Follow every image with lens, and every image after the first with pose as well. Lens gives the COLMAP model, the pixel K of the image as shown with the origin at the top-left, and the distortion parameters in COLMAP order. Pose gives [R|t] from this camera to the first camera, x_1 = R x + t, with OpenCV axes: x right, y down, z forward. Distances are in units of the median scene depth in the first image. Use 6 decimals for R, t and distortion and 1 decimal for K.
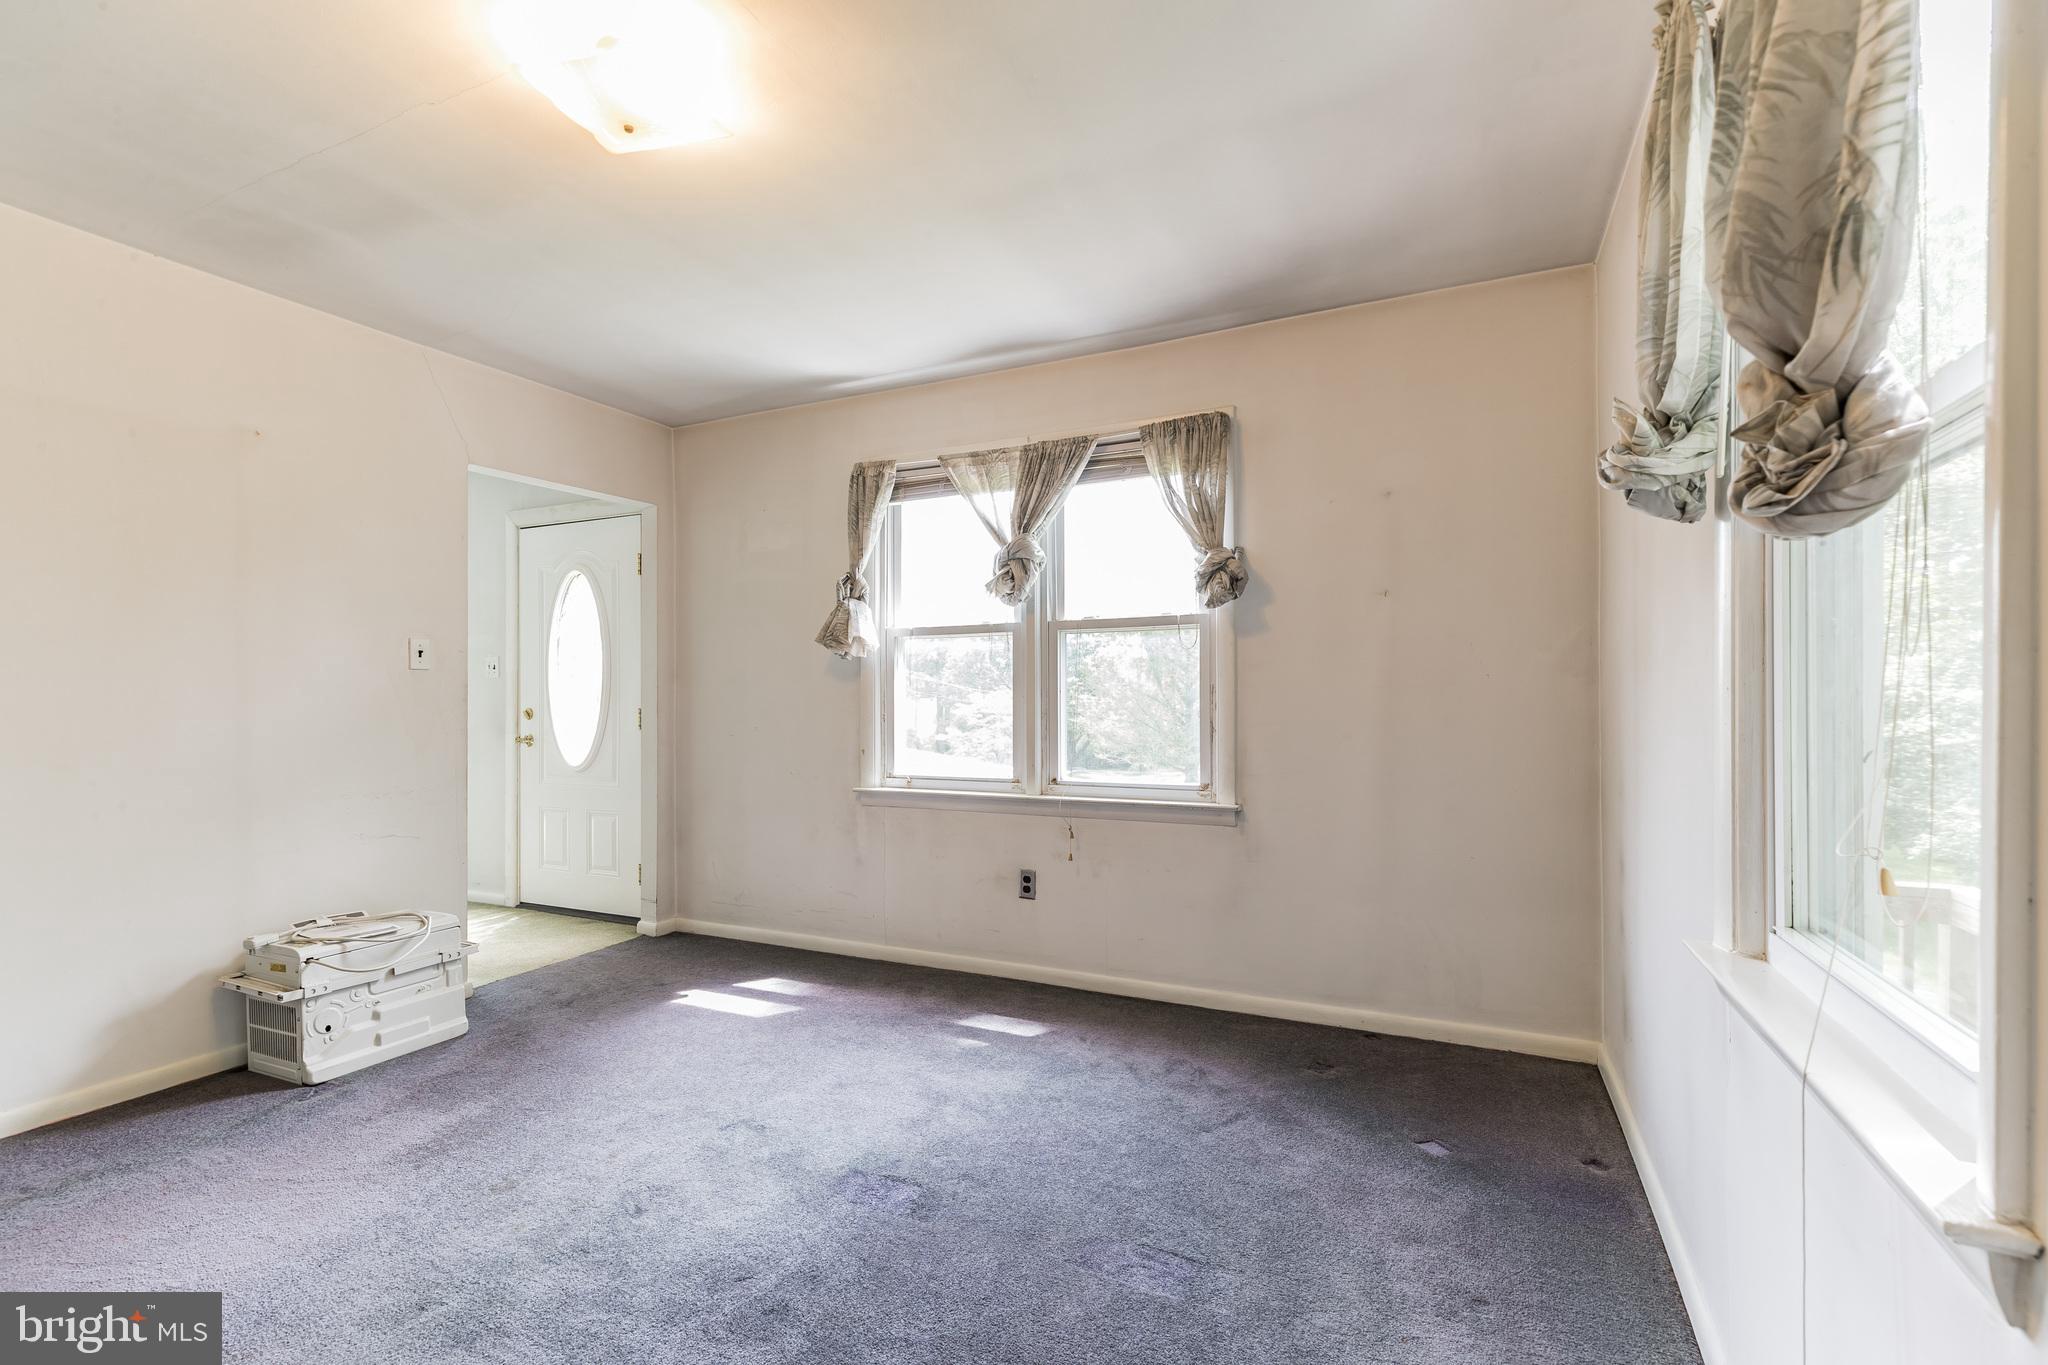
lens RADIAL K [[944.7, 0, 1024.5], [0, 944.7, 687.8], [0, 0, 1]] dist [0.000794, 0.000034]
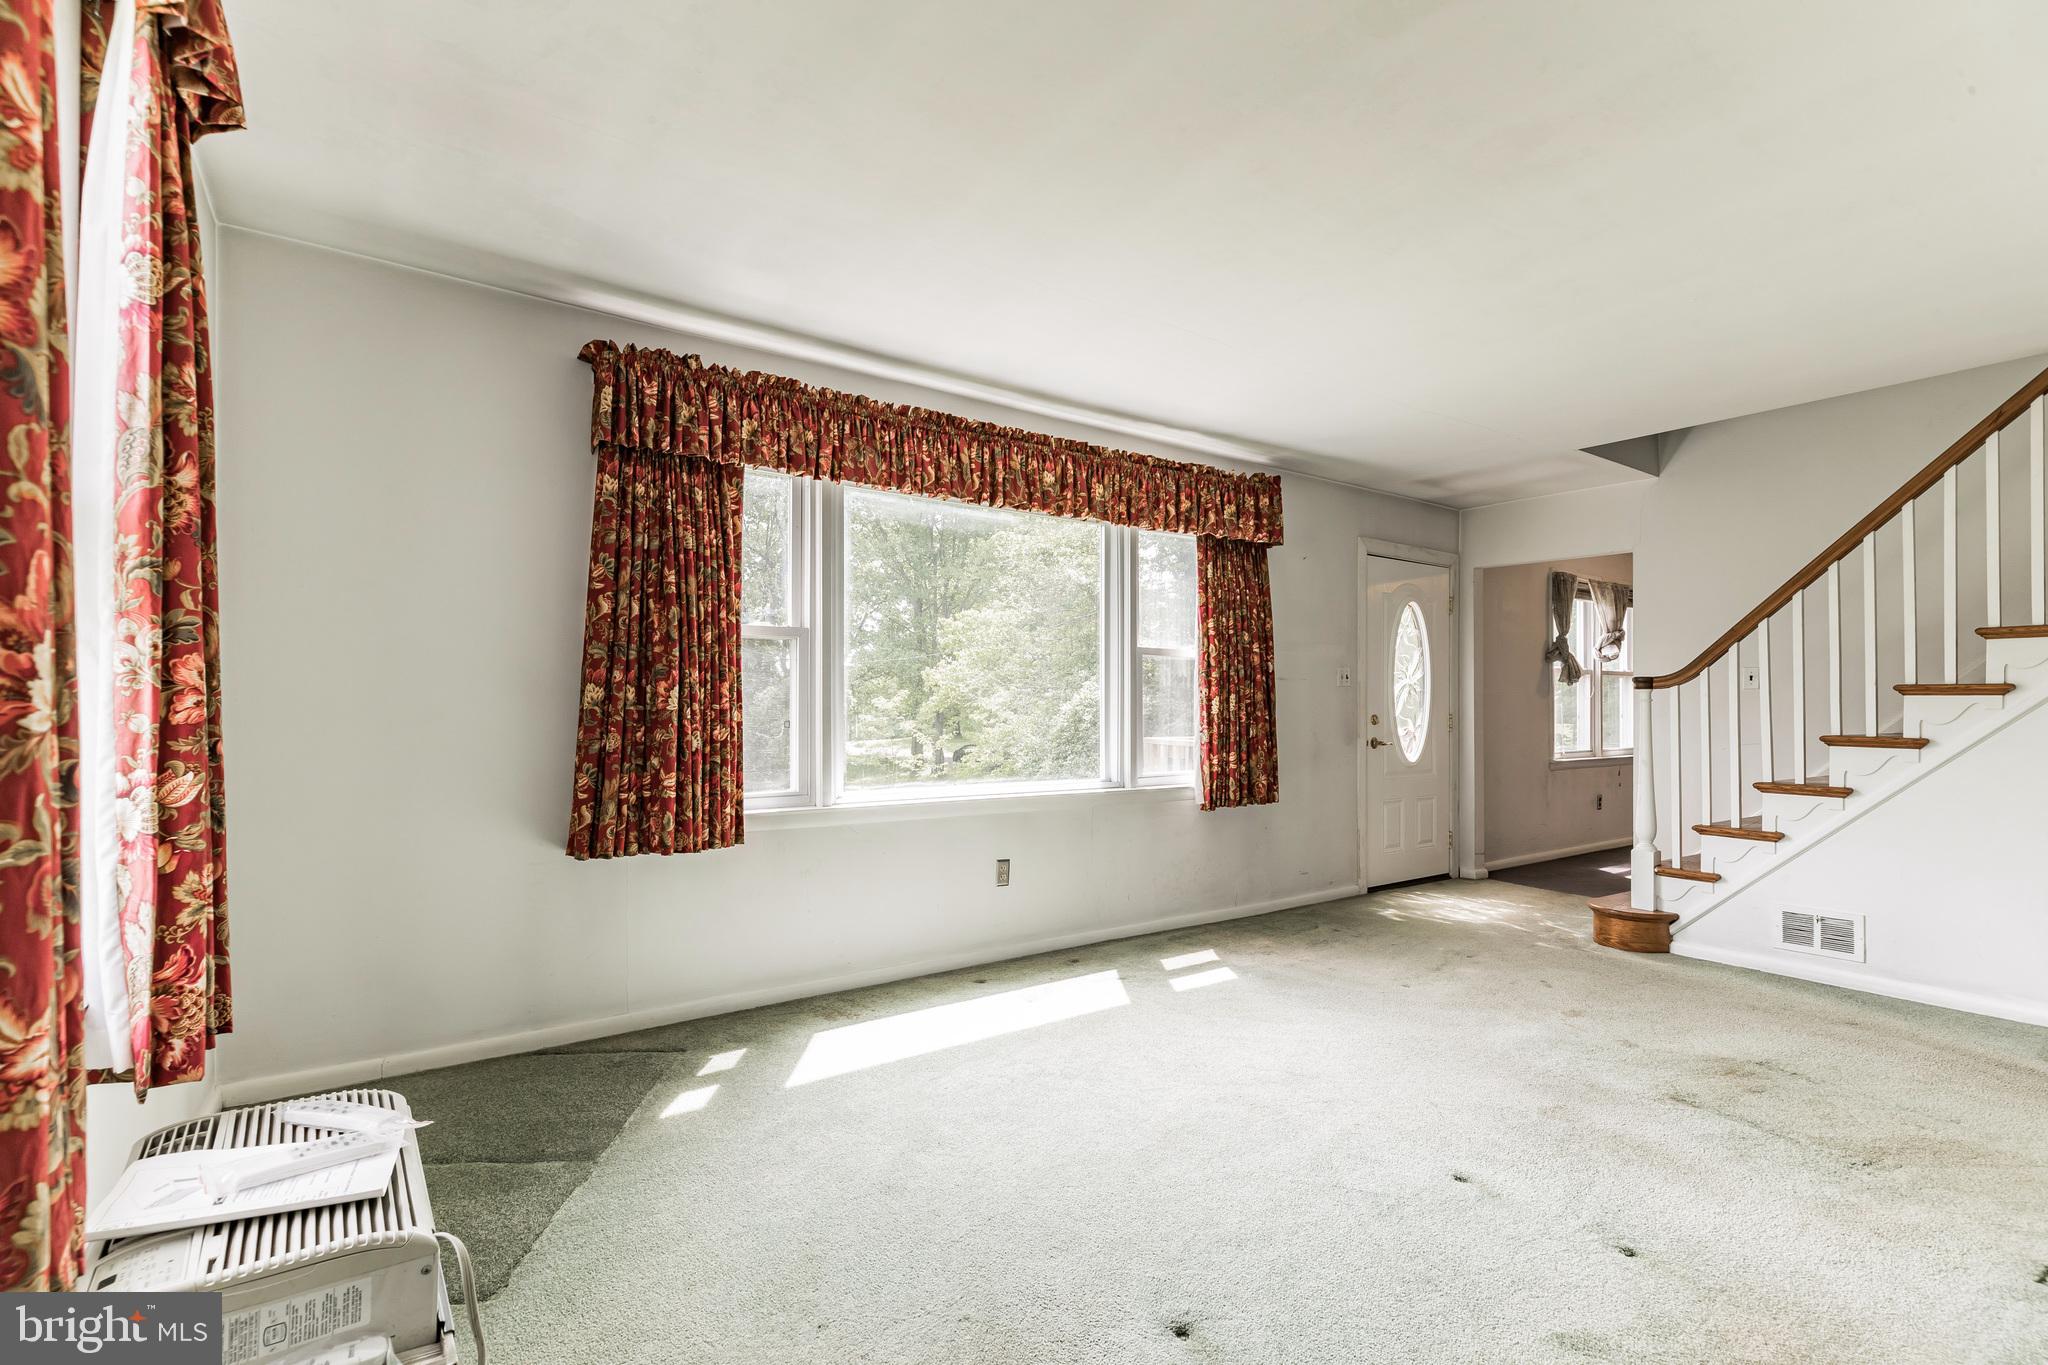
lens RADIAL K [[944.7, 0, 1022.7], [0, 944.7, 698.4], [0, 0, 1]] dist [0.000794, 0.000034]
pose [[0.487156, 0.011577, 0.873238, -1.734591], [-0.018075, 0.999832, -0.003171, 0.012924], [-0.873128, -0.014239, 0.487284, 0.812123]]
